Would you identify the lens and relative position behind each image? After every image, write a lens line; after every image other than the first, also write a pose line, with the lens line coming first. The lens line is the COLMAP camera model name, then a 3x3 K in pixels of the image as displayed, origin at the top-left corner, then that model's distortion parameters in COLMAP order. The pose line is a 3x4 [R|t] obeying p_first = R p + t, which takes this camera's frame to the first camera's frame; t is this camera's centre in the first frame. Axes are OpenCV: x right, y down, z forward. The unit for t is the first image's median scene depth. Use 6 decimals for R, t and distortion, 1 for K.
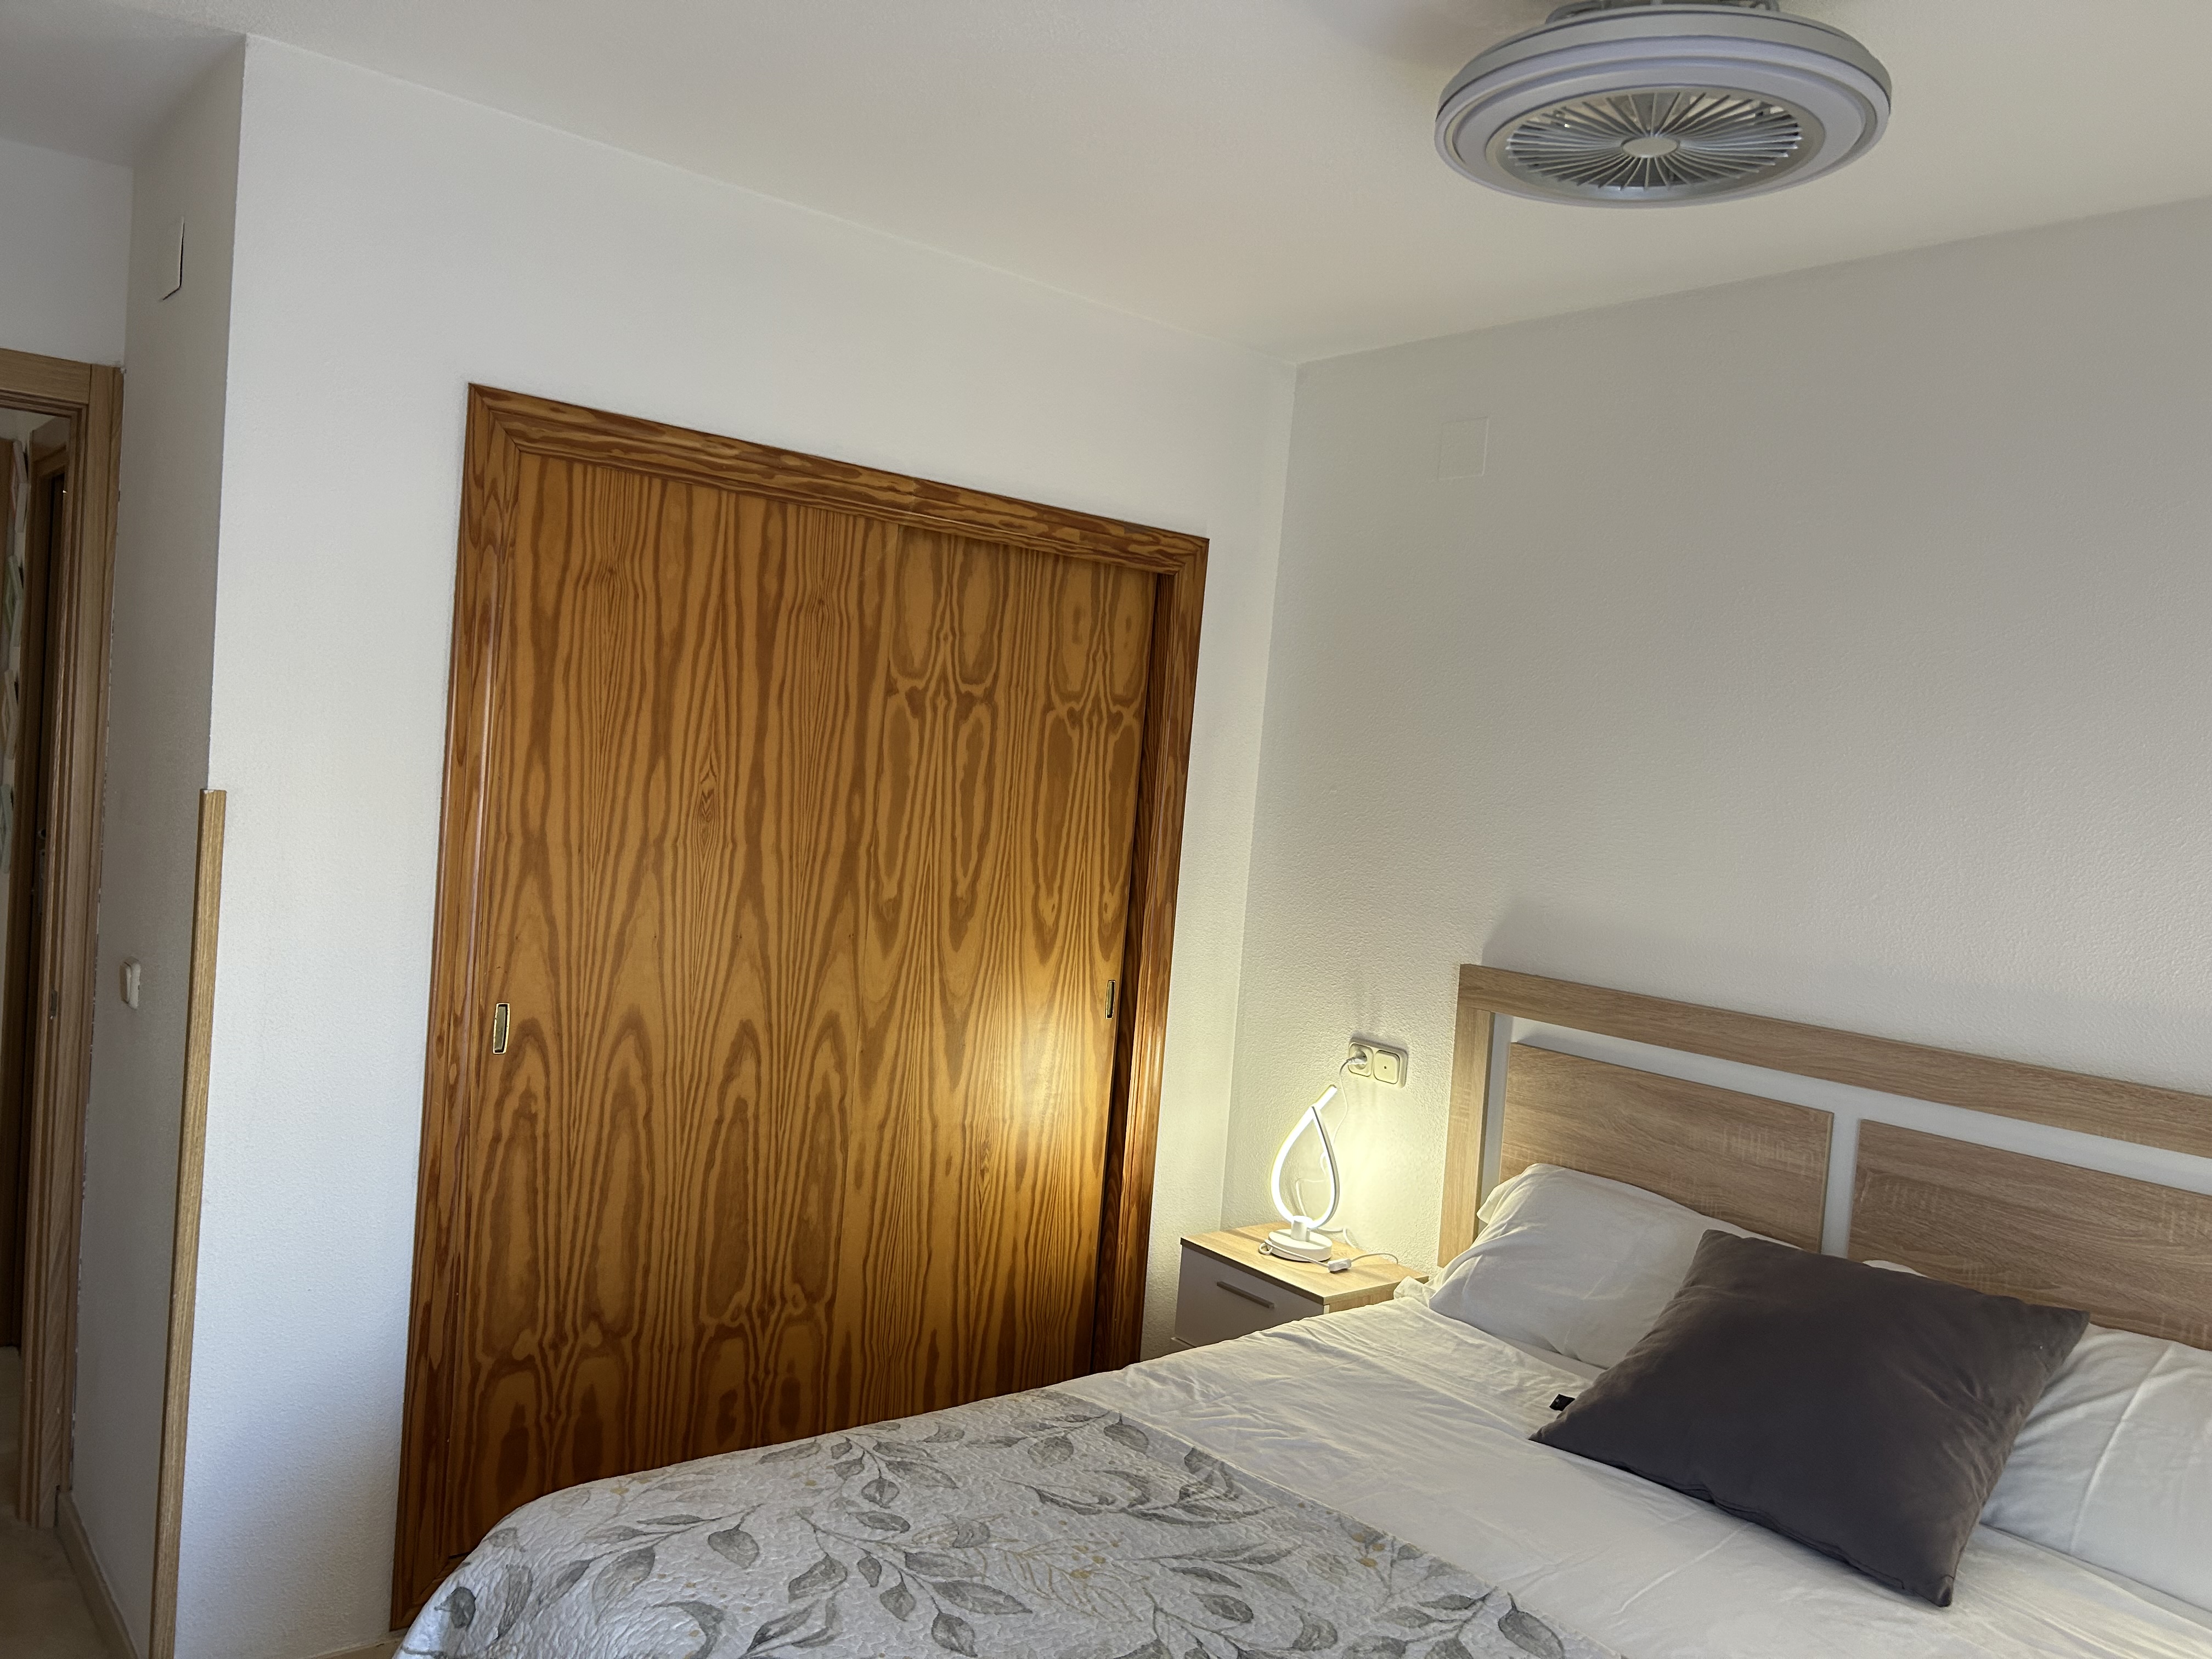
lens RADIAL K [[1664.9, 0, 1090.5], [0, 1664.9, 827.8], [0, 0, 1]] dist [0.040168, -0.048458]
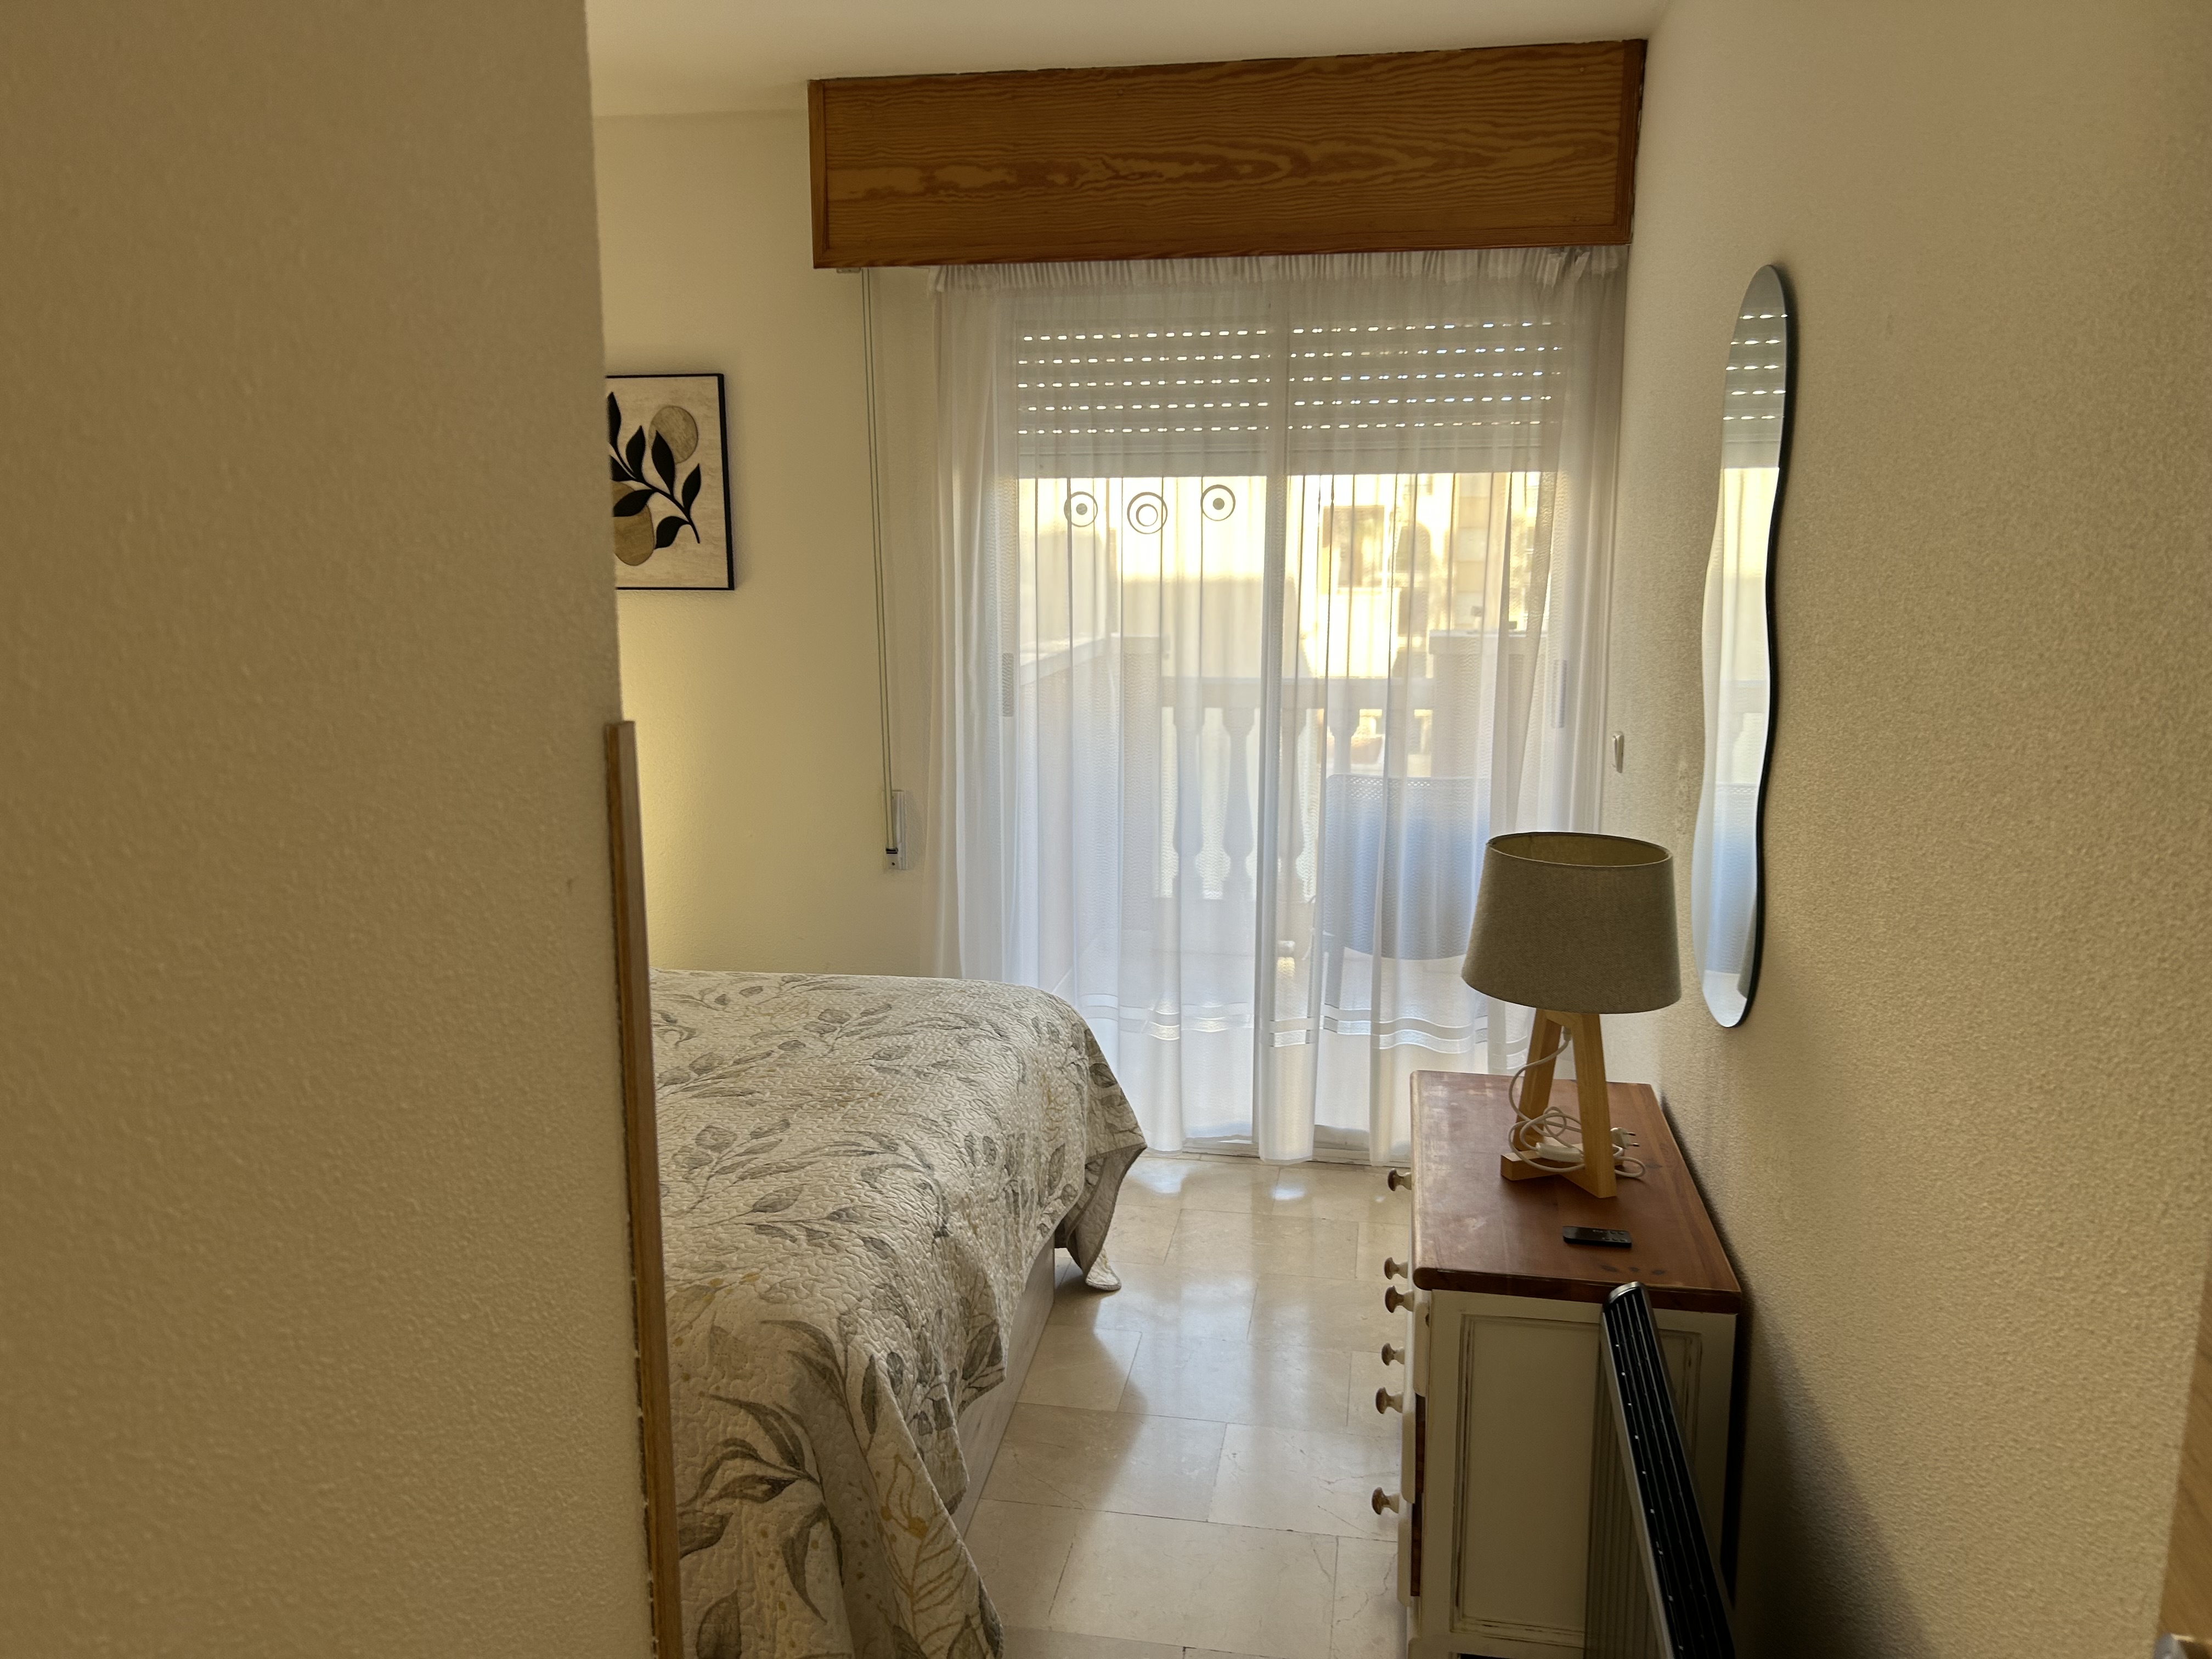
lens RADIAL K [[1664.9, 0, 1112.9], [0, 1664.9, 843.9], [0, 0, 1]] dist [0.040168, -0.048458]
pose [[-0.648063, -0.215930, 0.730335, -0.779417], [-0.011472, 0.961623, 0.274133, -0.086231], [-0.761501, 0.169278, -0.625669, 1.017183]]
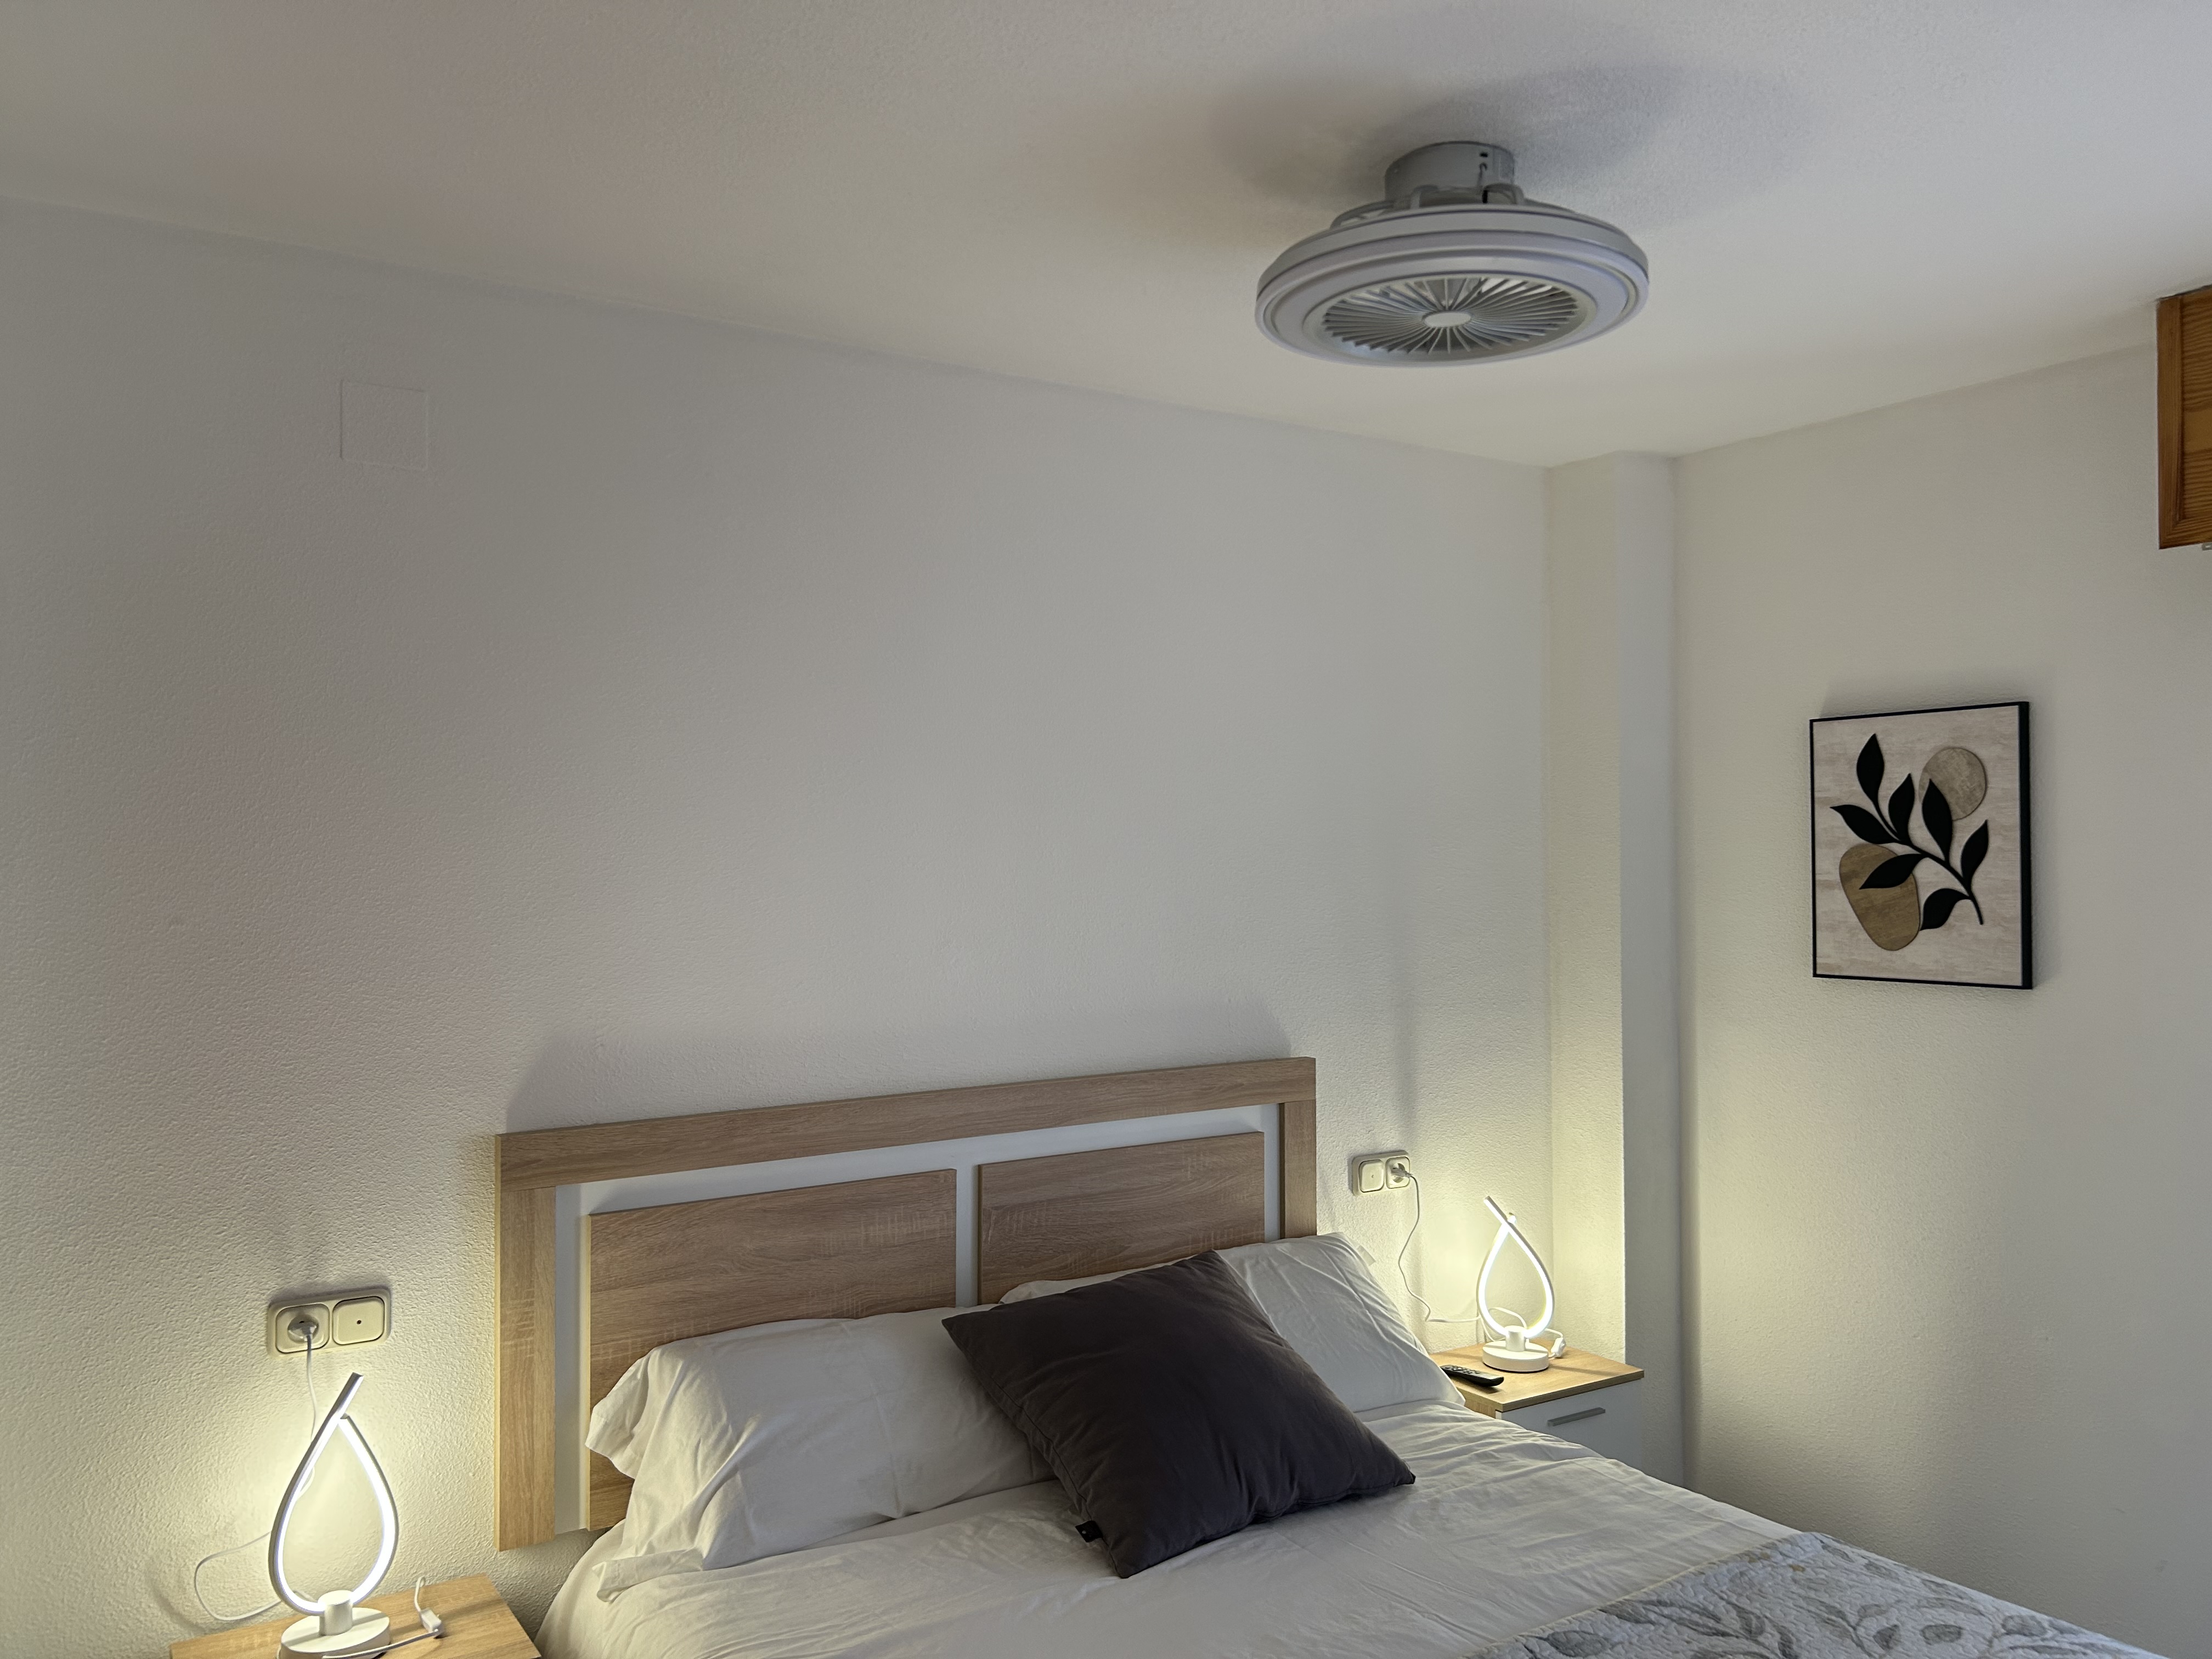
lens RADIAL K [[1664.9, 0, 1100.3], [0, 1664.9, 830.7], [0, 0, 1]] dist [0.040168, -0.048458]
pose [[0.123058, -0.064418, 0.990307, -0.564642], [0.065196, 0.996260, 0.056704, -0.093611], [-0.990256, 0.057586, 0.126798, 0.761641]]
